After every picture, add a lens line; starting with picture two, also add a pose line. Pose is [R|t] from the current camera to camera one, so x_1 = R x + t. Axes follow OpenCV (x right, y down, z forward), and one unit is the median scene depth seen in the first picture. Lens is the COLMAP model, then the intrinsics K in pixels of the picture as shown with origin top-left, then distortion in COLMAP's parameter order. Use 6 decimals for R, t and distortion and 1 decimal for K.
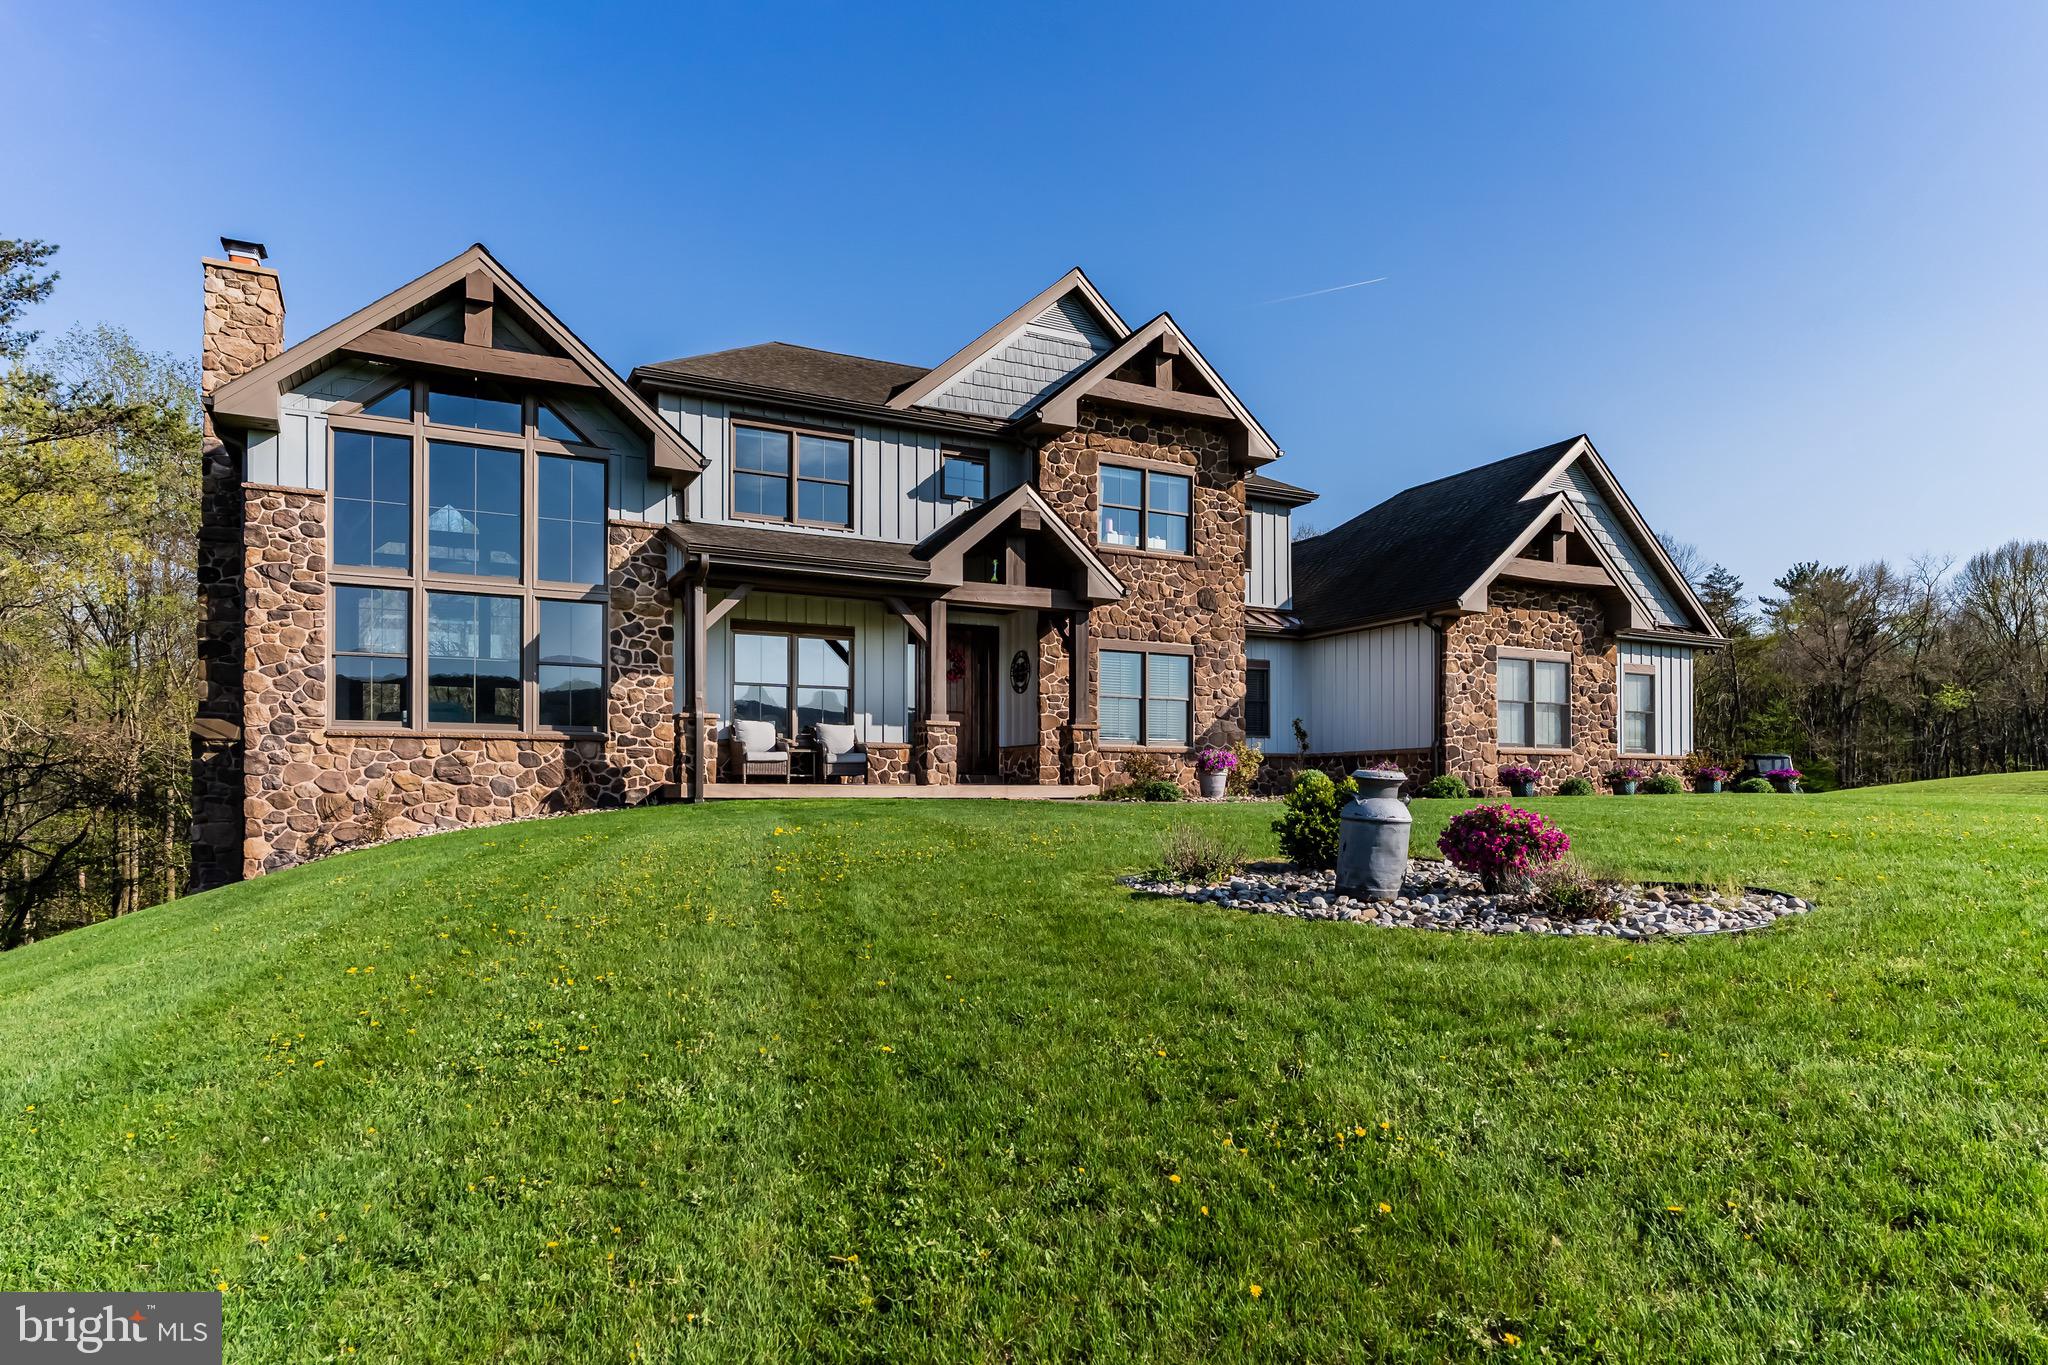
lens RADIAL K [[1045.5, 0, 1147.7], [0, 1045.5, 725.8], [0, 0, 1]] dist [-0.004191, -0.000529]
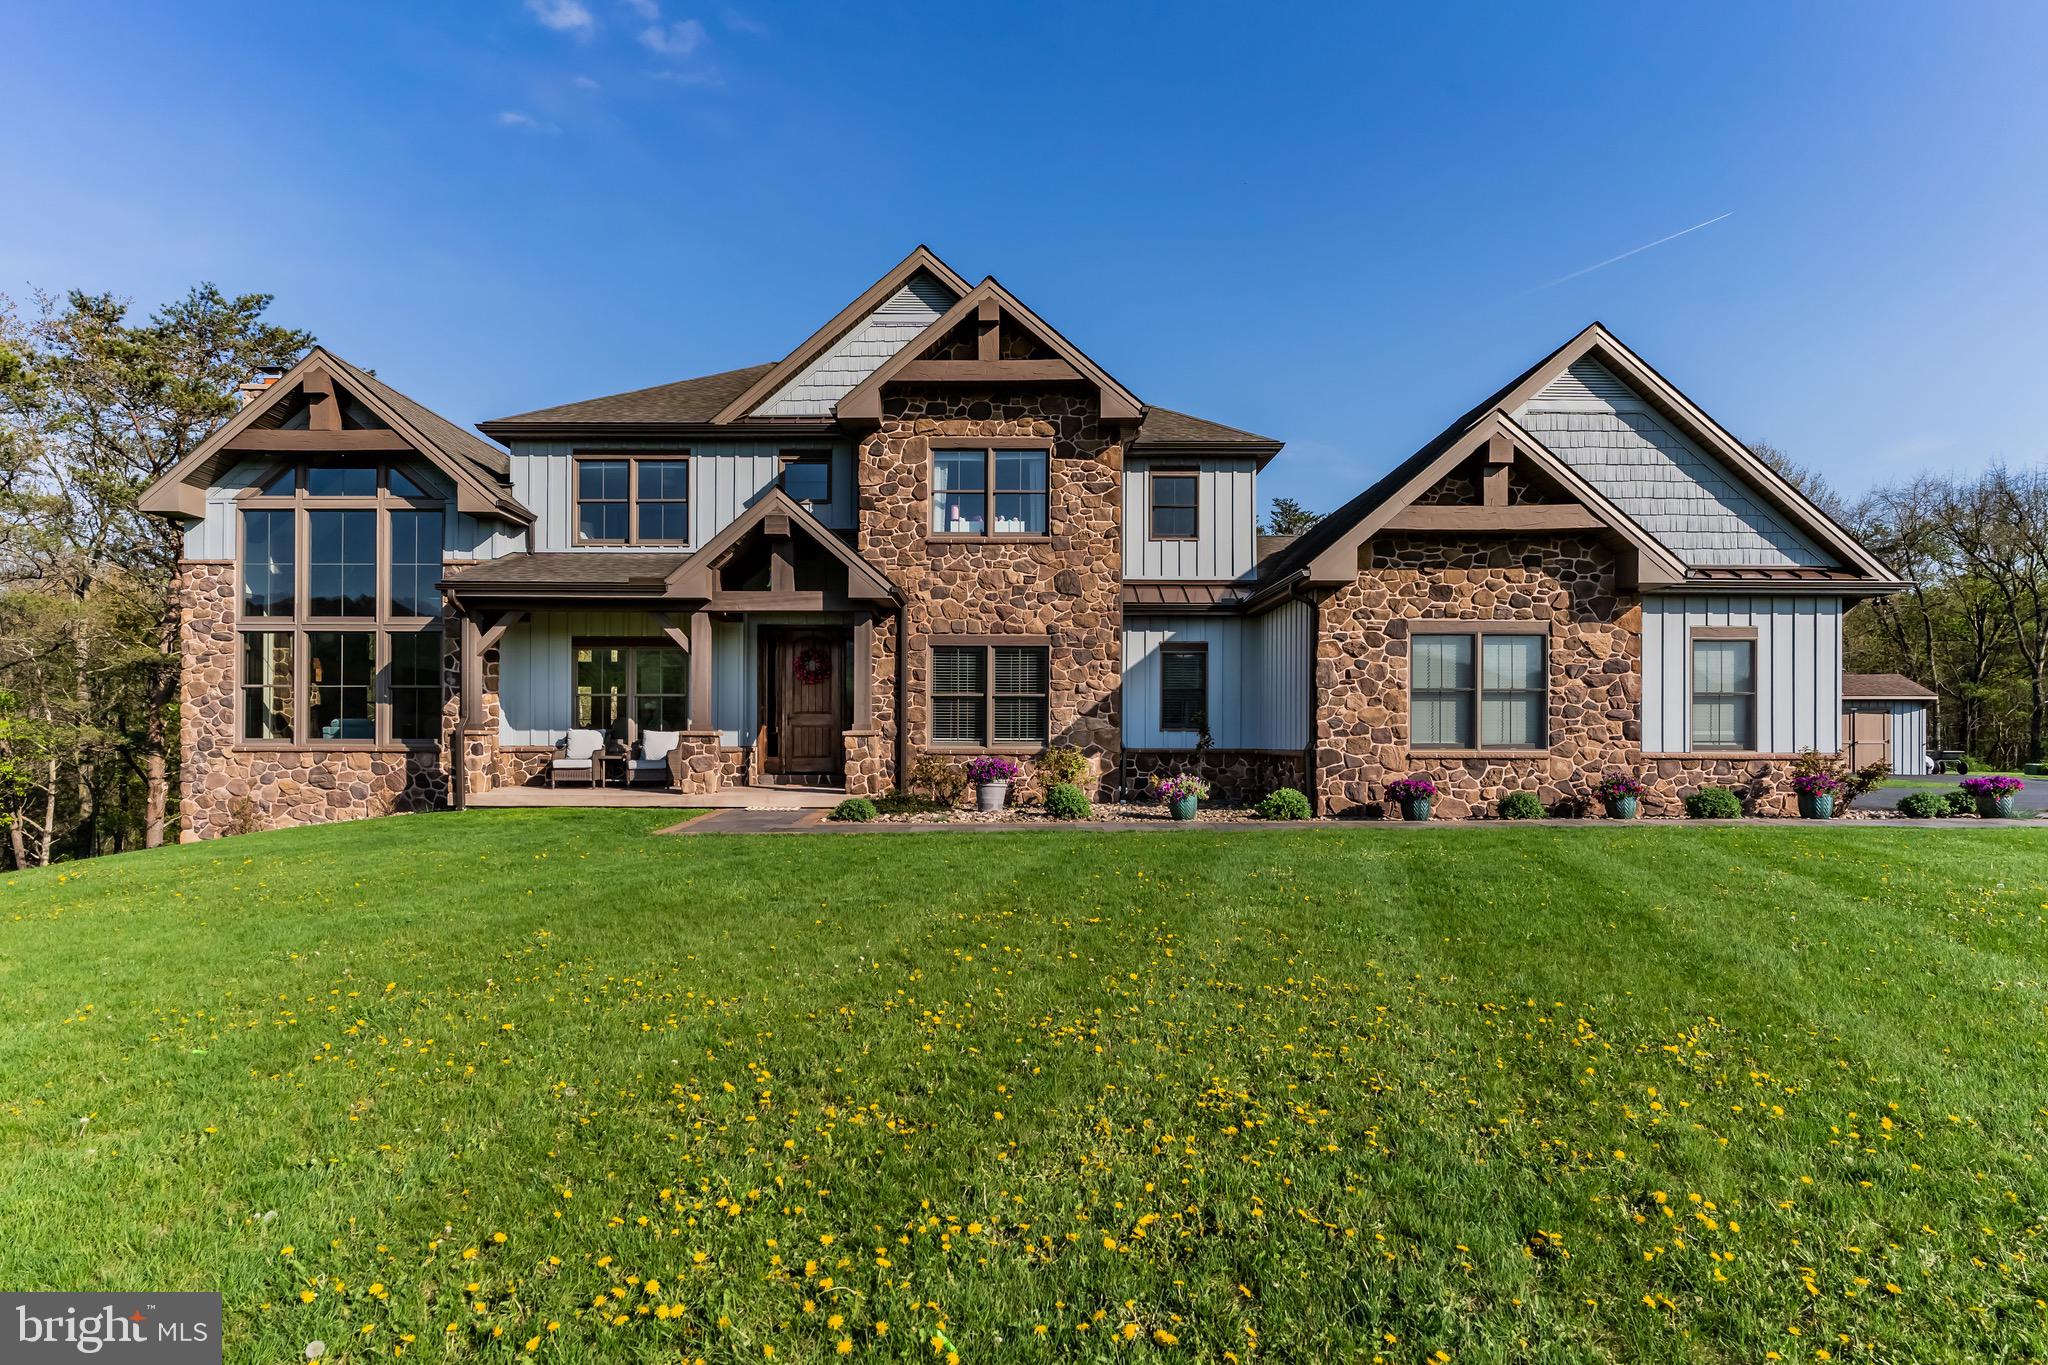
lens RADIAL K [[1045.5, 0, 1026.4], [0, 1045.5, 696.0], [0, 0, 1]] dist [-0.004191, -0.000529]
pose [[0.899283, -0.016178, -0.437069, 0.454328], [0.020102, 0.999788, 0.004355, -0.031169], [0.436906, -0.012702, 0.899418, 0.189945]]
